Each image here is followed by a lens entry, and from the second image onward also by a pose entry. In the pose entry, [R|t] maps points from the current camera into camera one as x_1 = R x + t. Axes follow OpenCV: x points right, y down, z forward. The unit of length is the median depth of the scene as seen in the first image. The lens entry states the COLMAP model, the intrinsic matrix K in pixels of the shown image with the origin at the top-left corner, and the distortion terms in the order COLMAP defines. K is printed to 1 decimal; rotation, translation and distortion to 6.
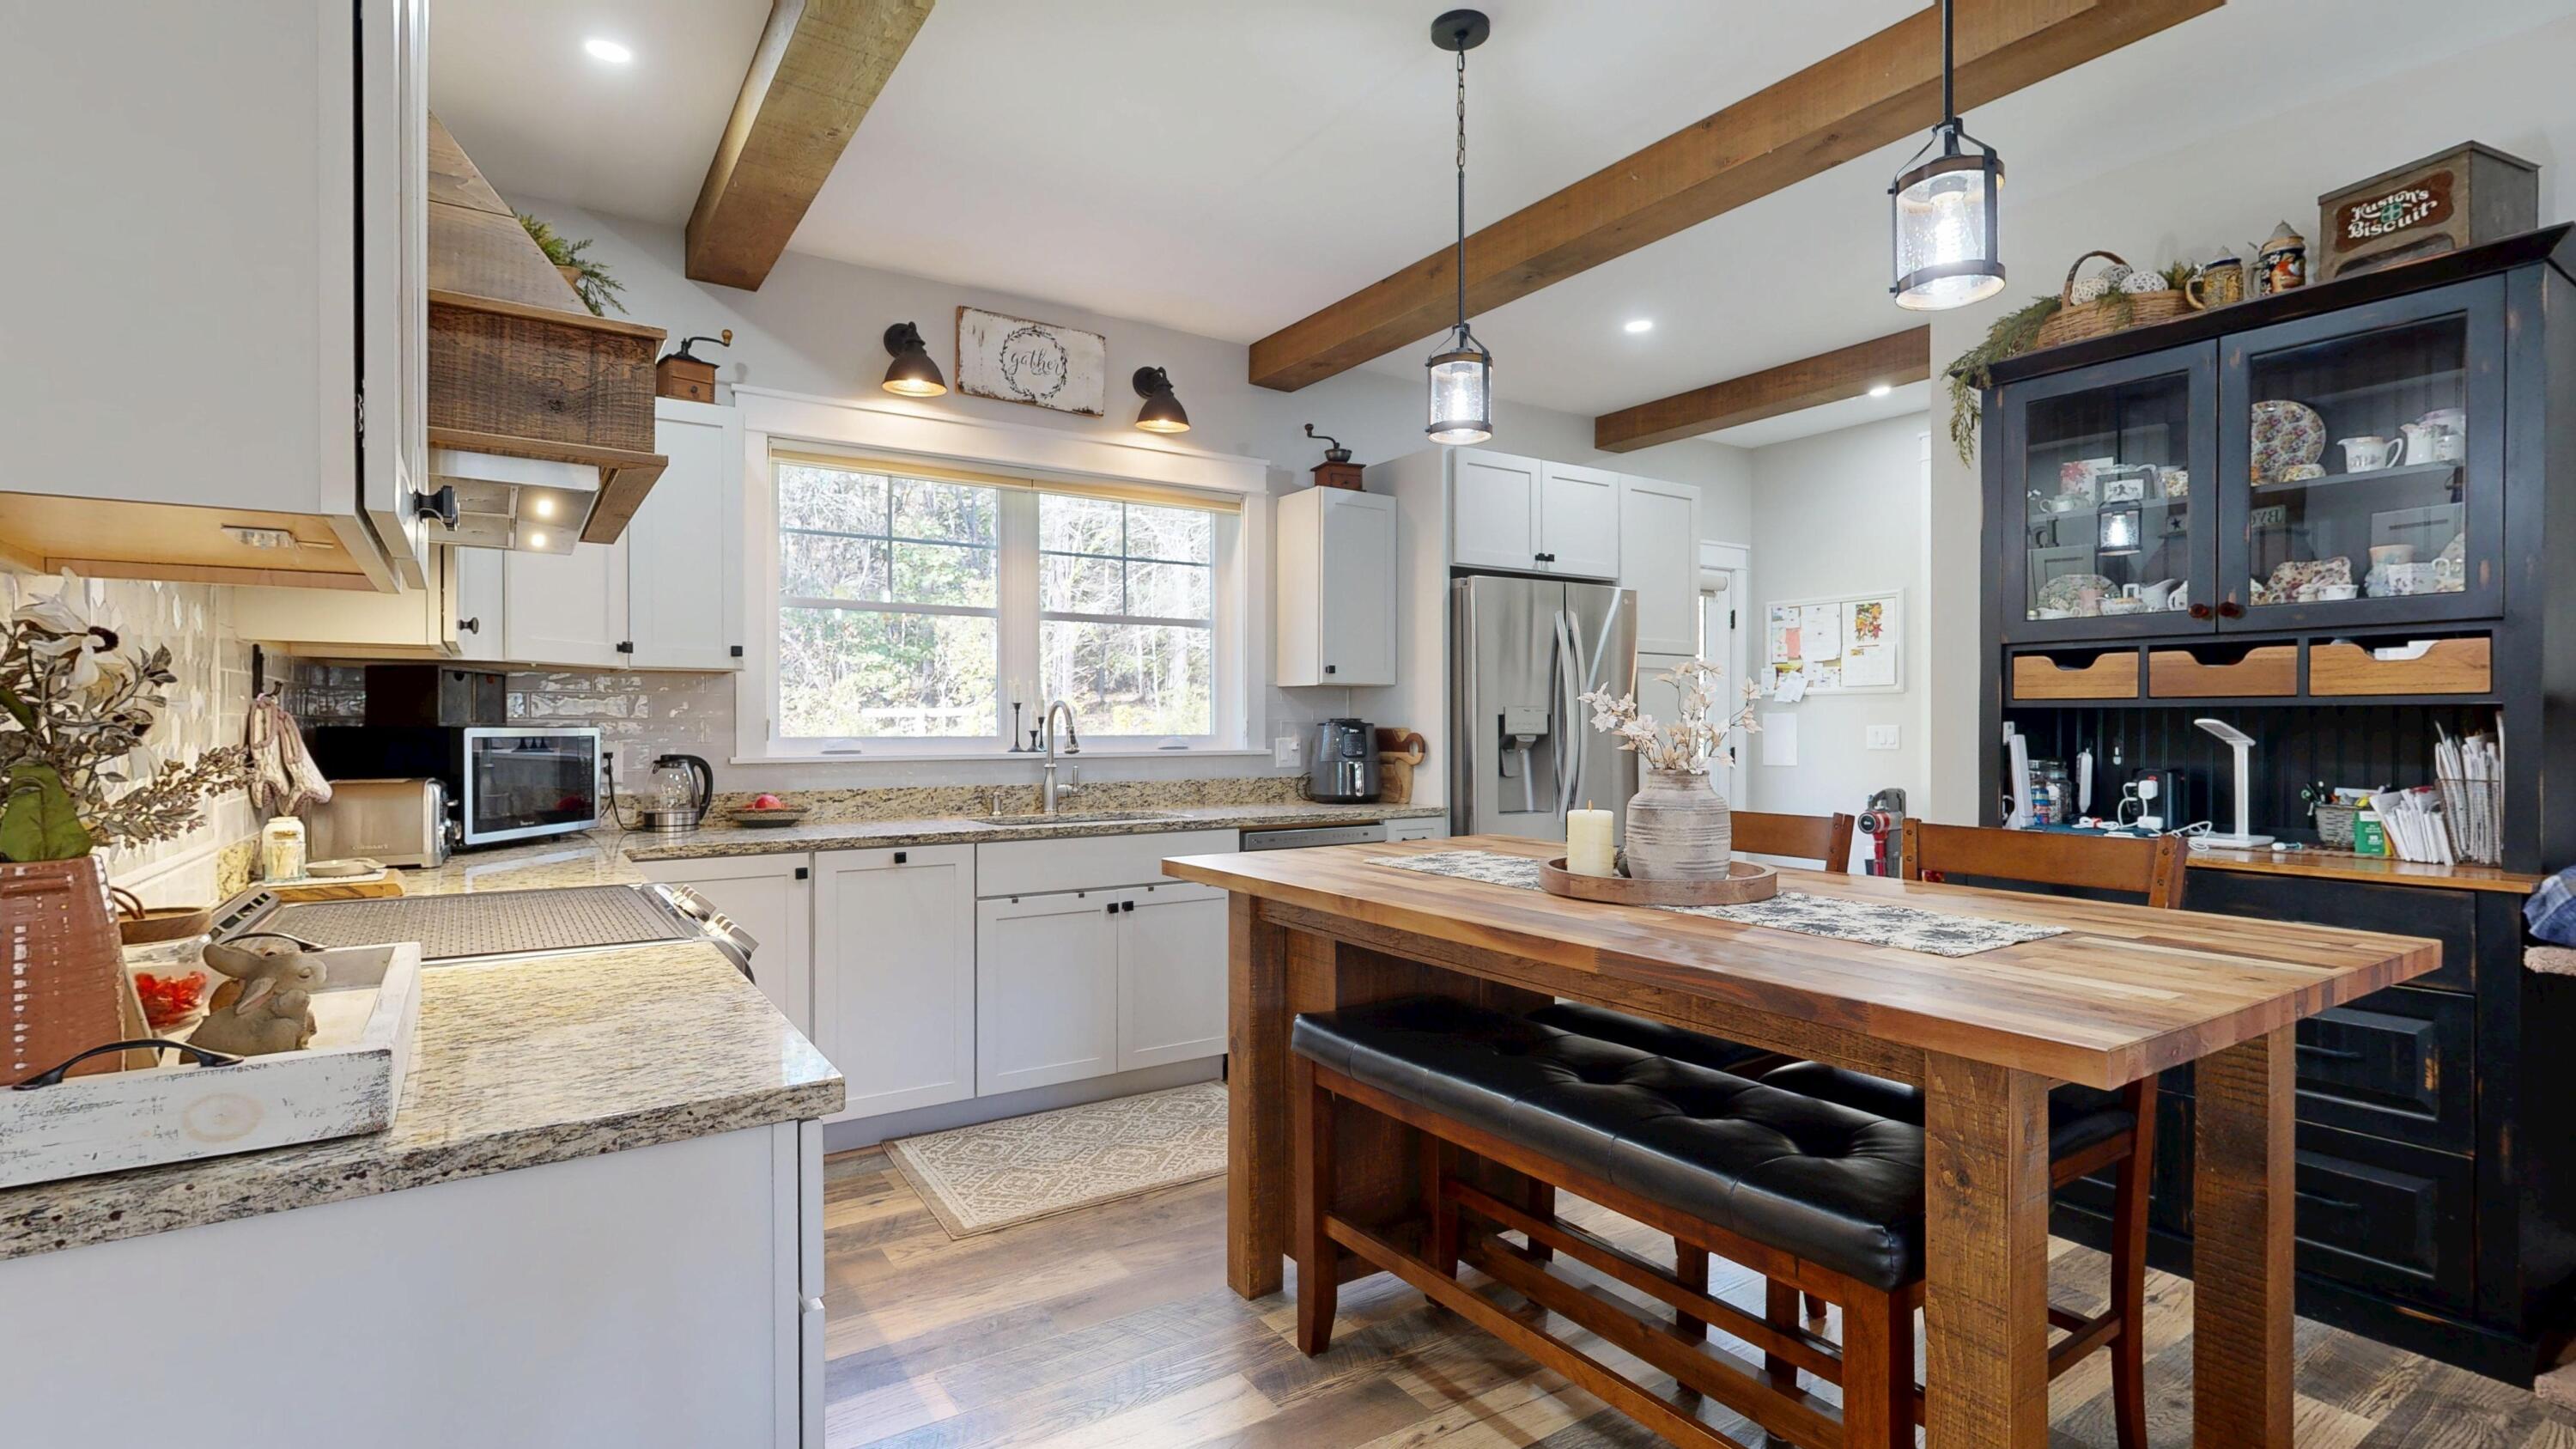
lens RADIAL K [[1192.3, 0, 1288.4], [0, 1192.3, 729.5], [0, 0, 1]] dist [-0.000823, 0.000171]
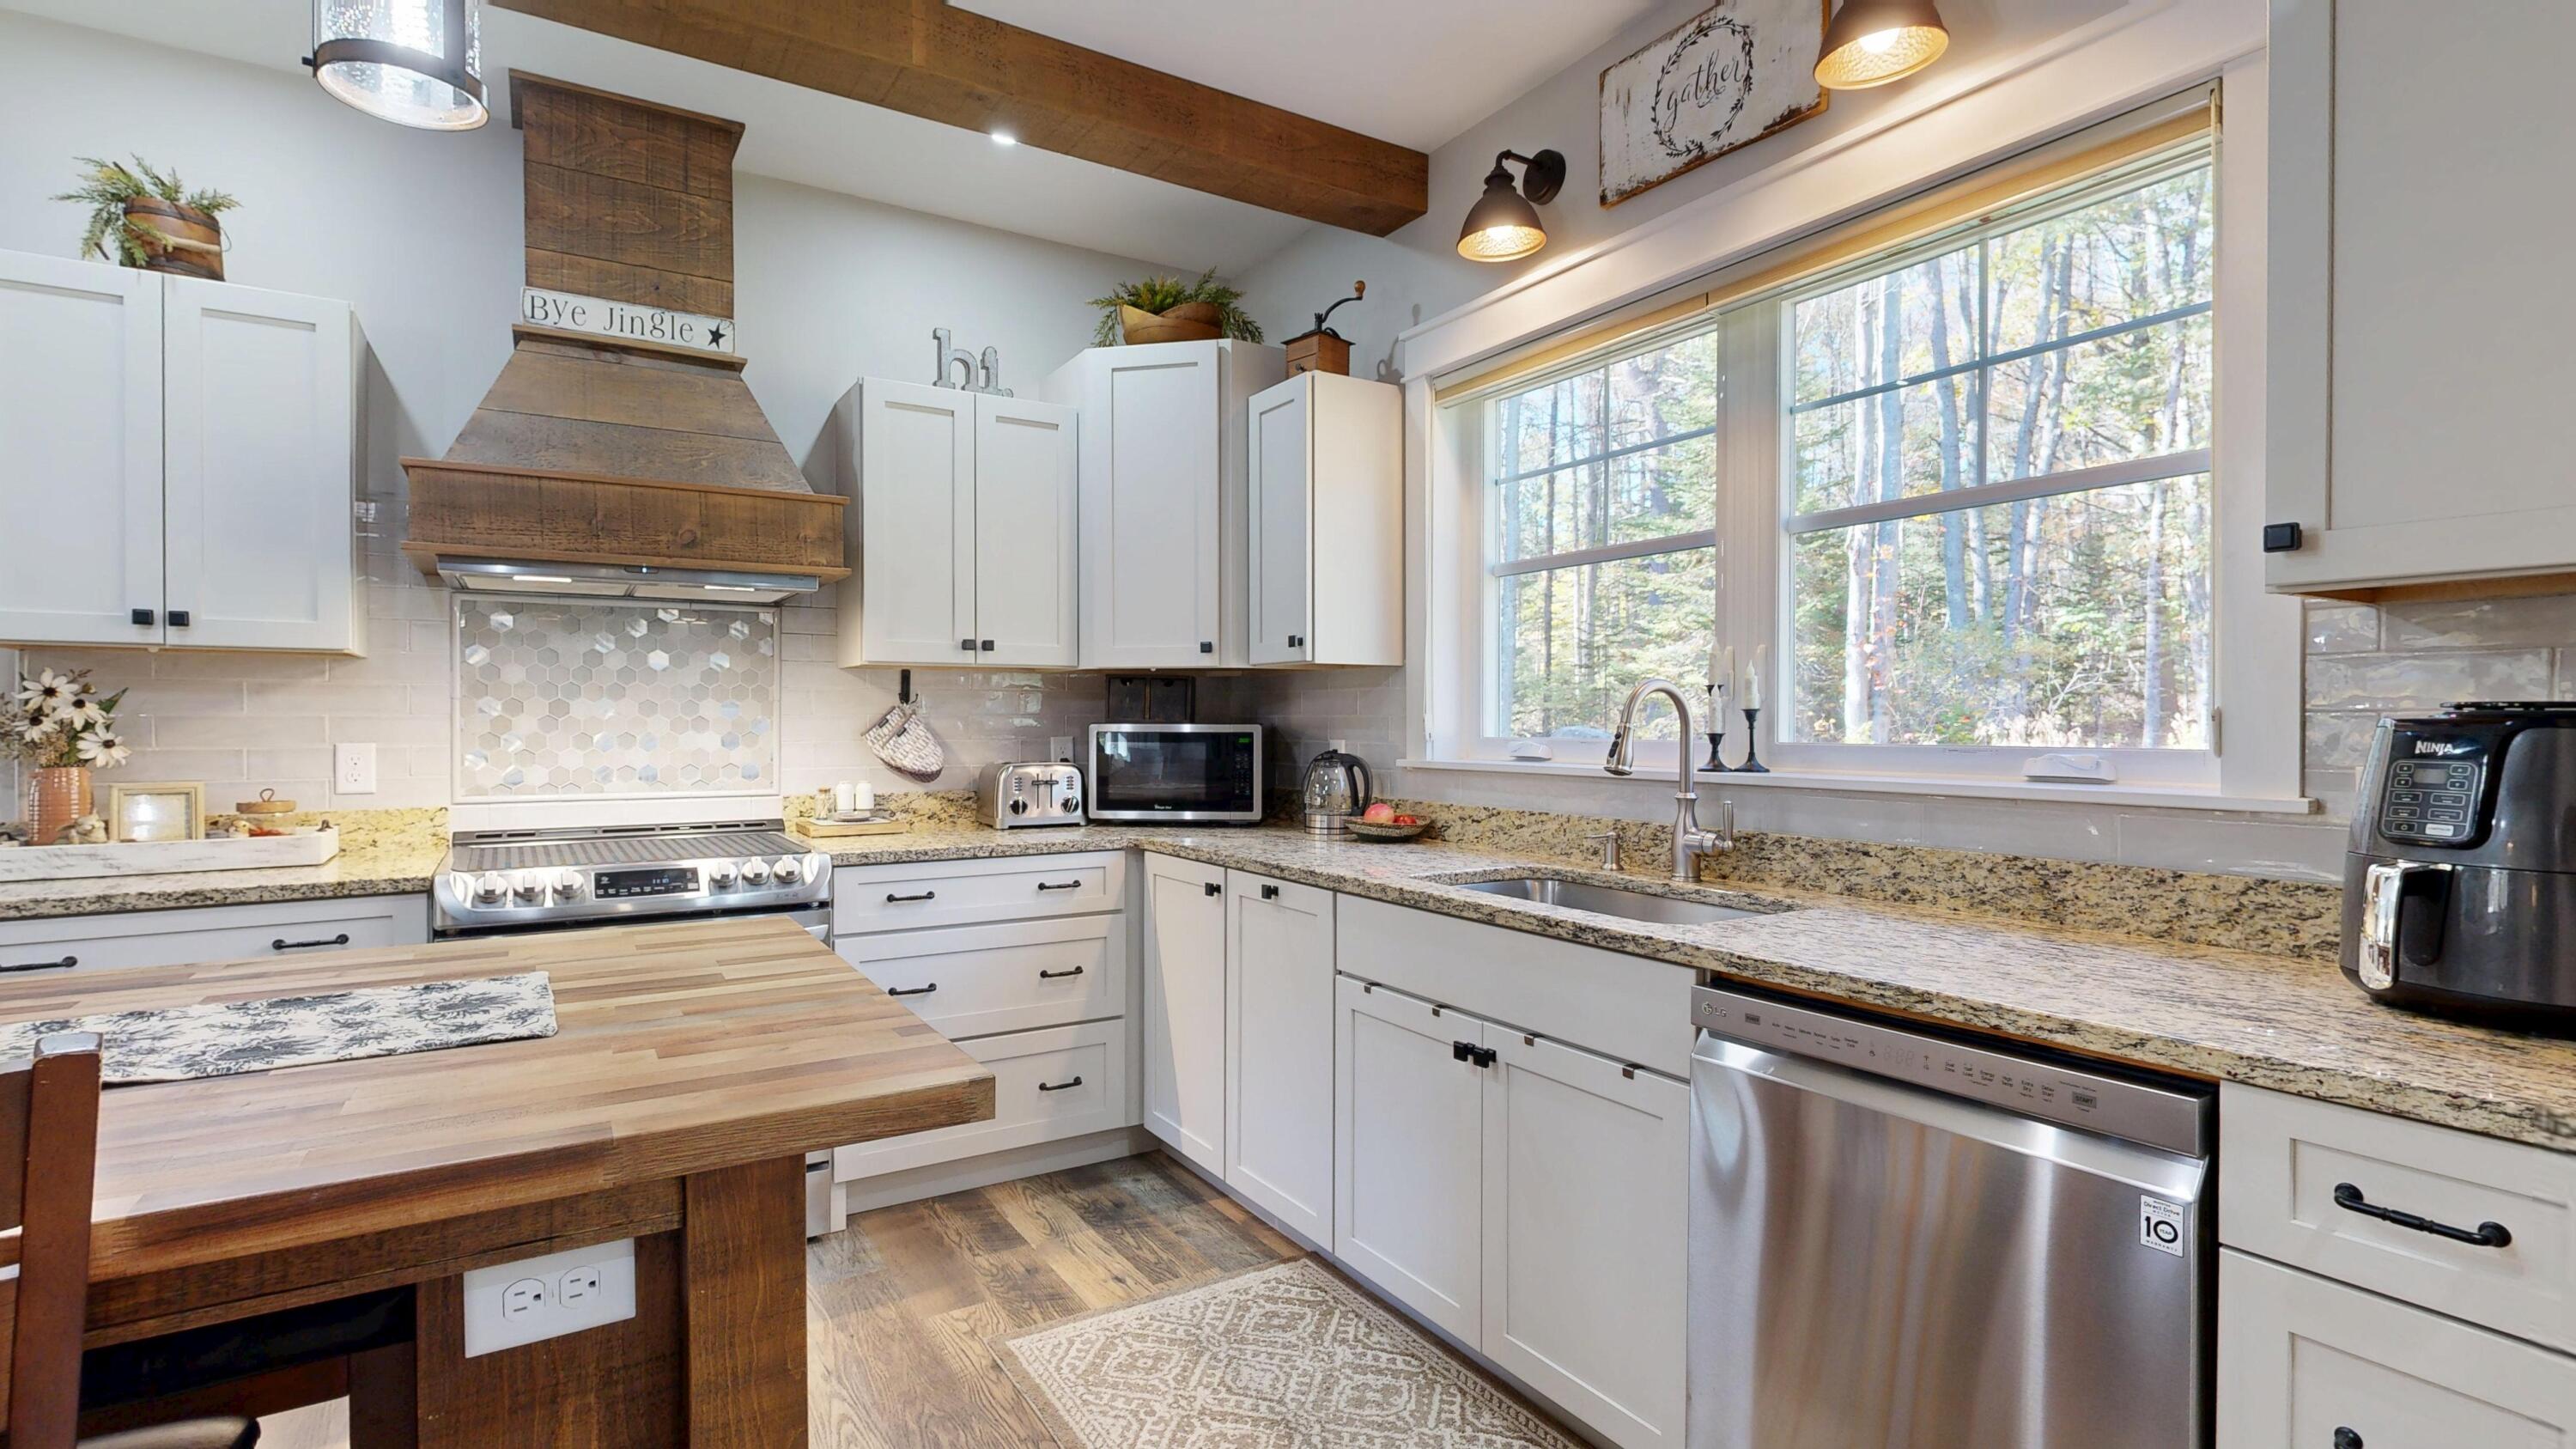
lens RADIAL K [[1194.8, 0, 1290.3], [0, 1194.8, 729.1], [0, 0, 1]] dist [0.000525, 0.000091]
pose [[-0.020905, 0.007965, -0.999750, 0.395211], [-0.004843, 0.999956, 0.008068, -0.005156], [0.999770, 0.005011, -0.020865, 0.889033]]
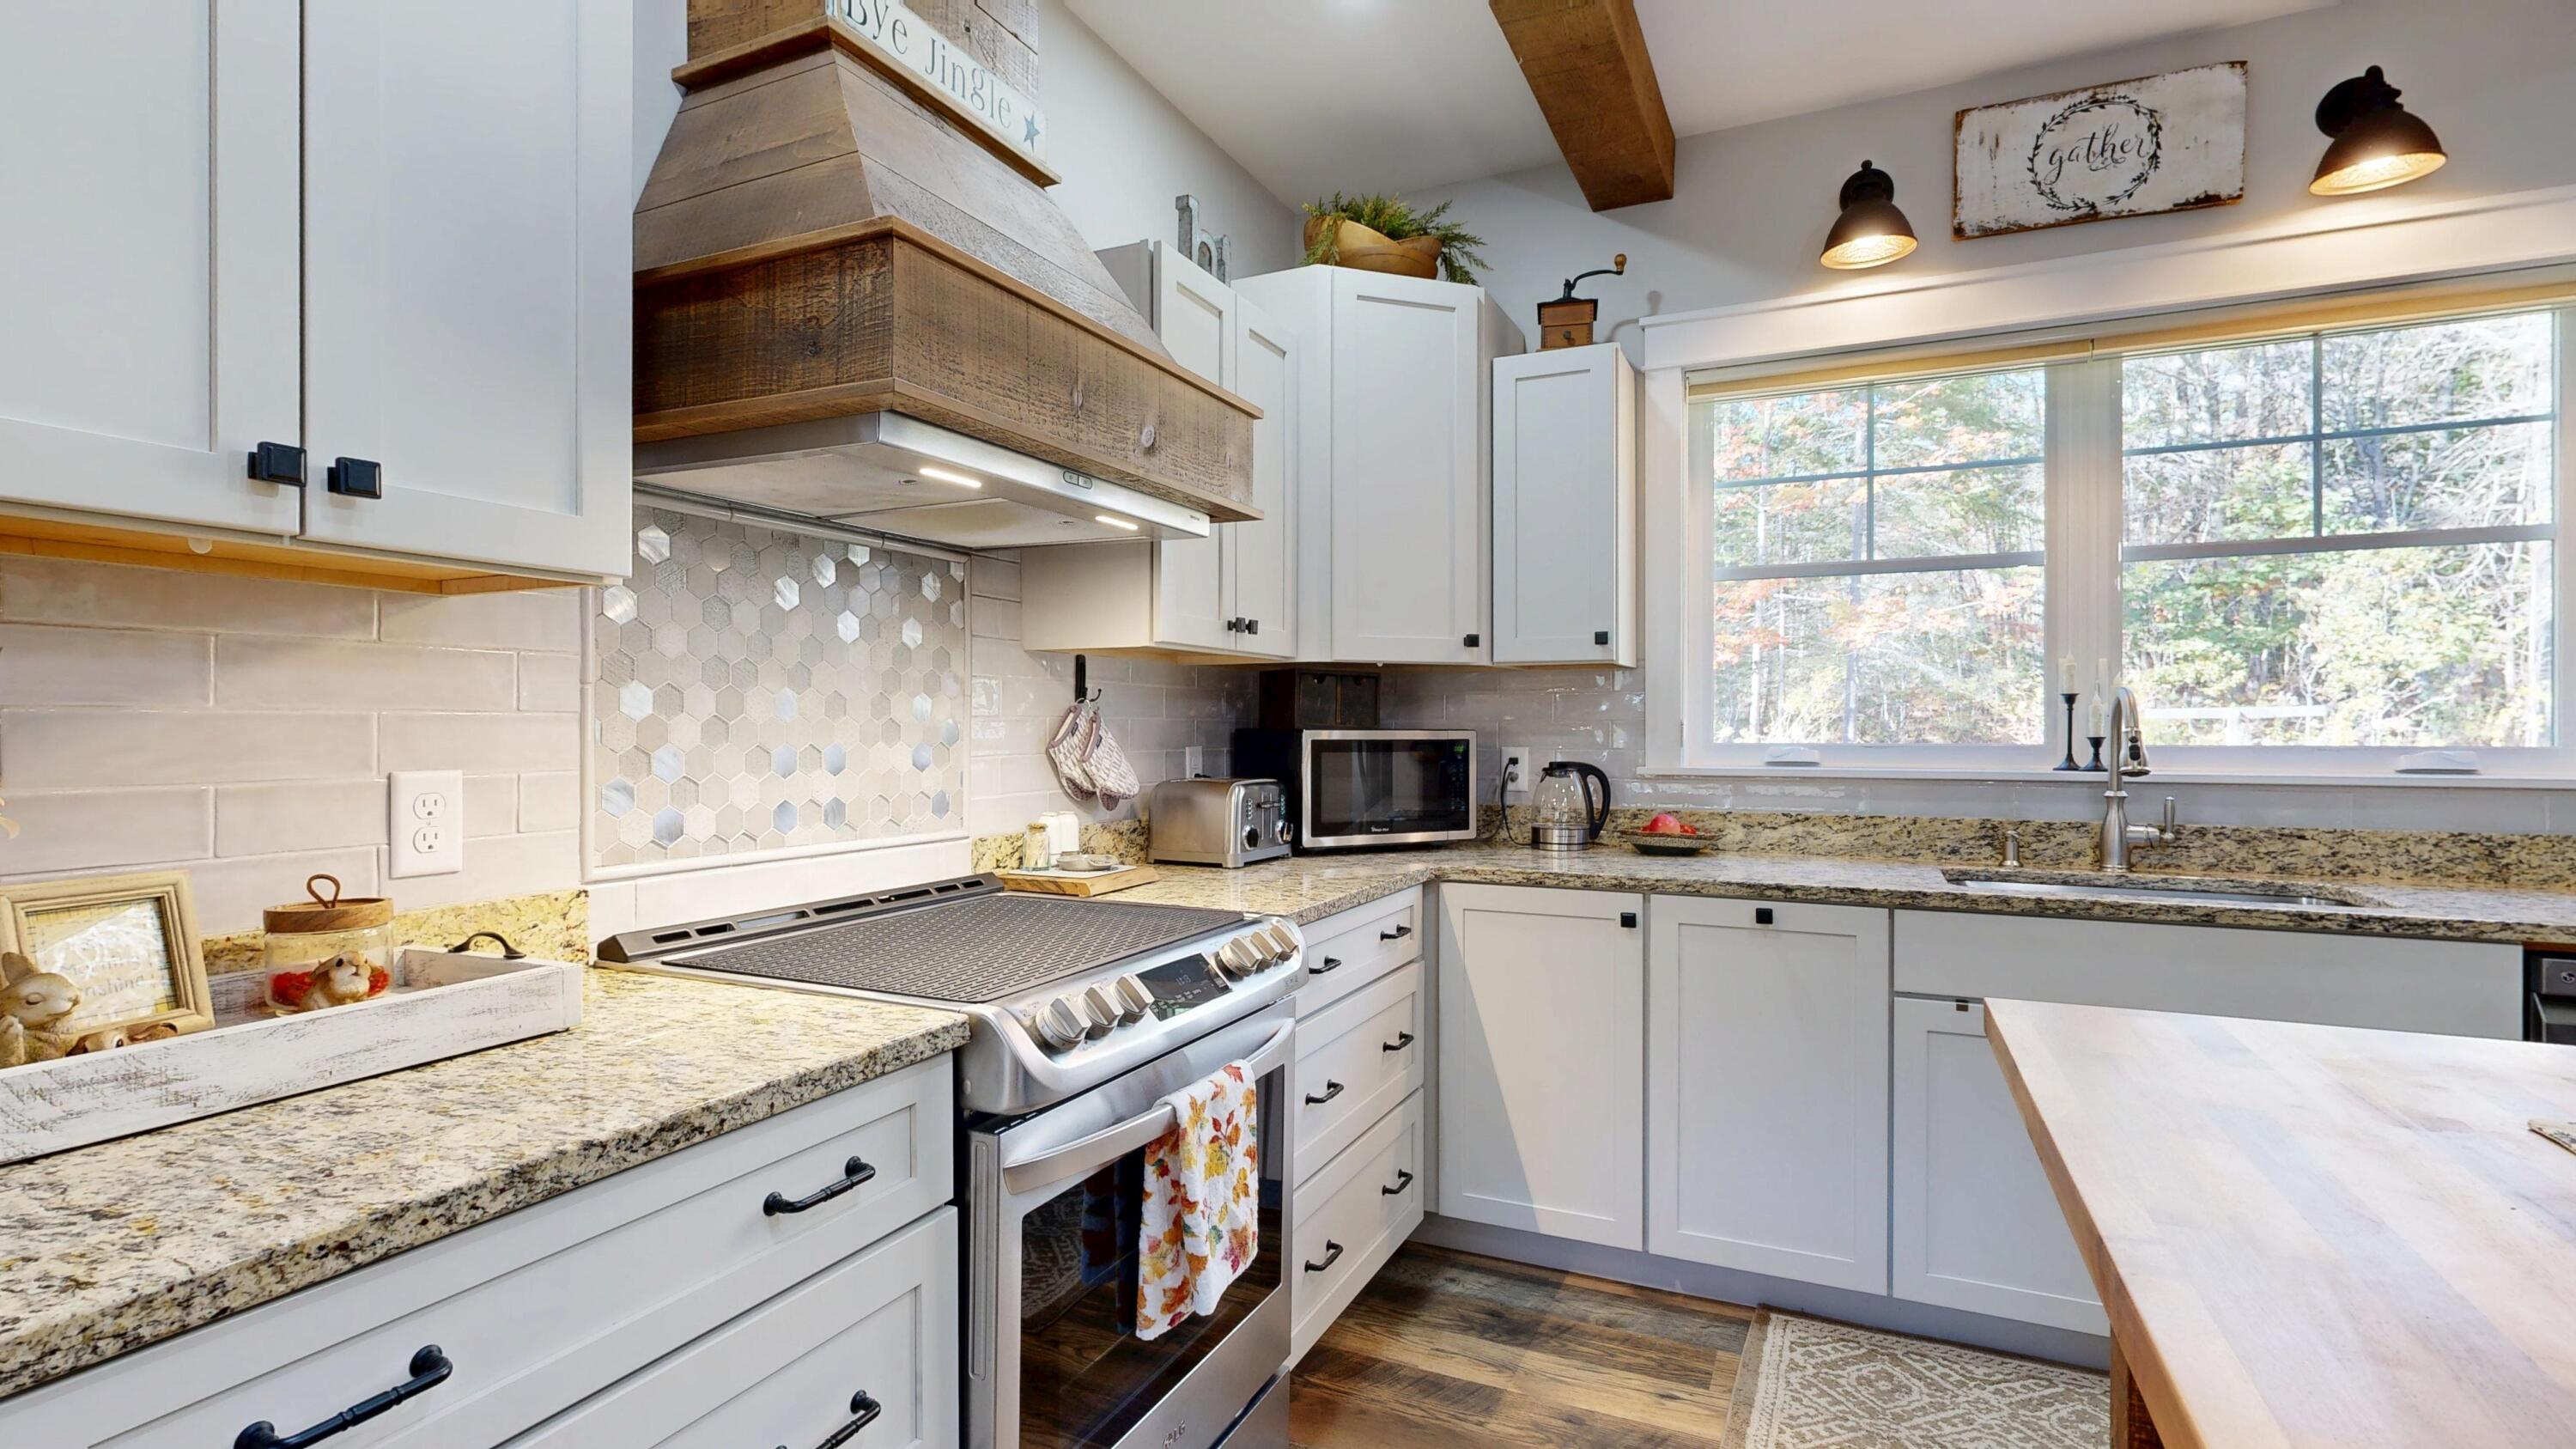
lens RADIAL K [[1194.3, 0, 1287.8], [0, 1194.3, 729.2], [0, 0, 1]] dist [-0.002783, 0.000665]
pose [[0.519078, 0.001951, -0.854725, 0.112922], [-0.004418, 0.999990, -0.000401, -0.001259], [0.854716, 0.003985, 0.519081, 0.338578]]
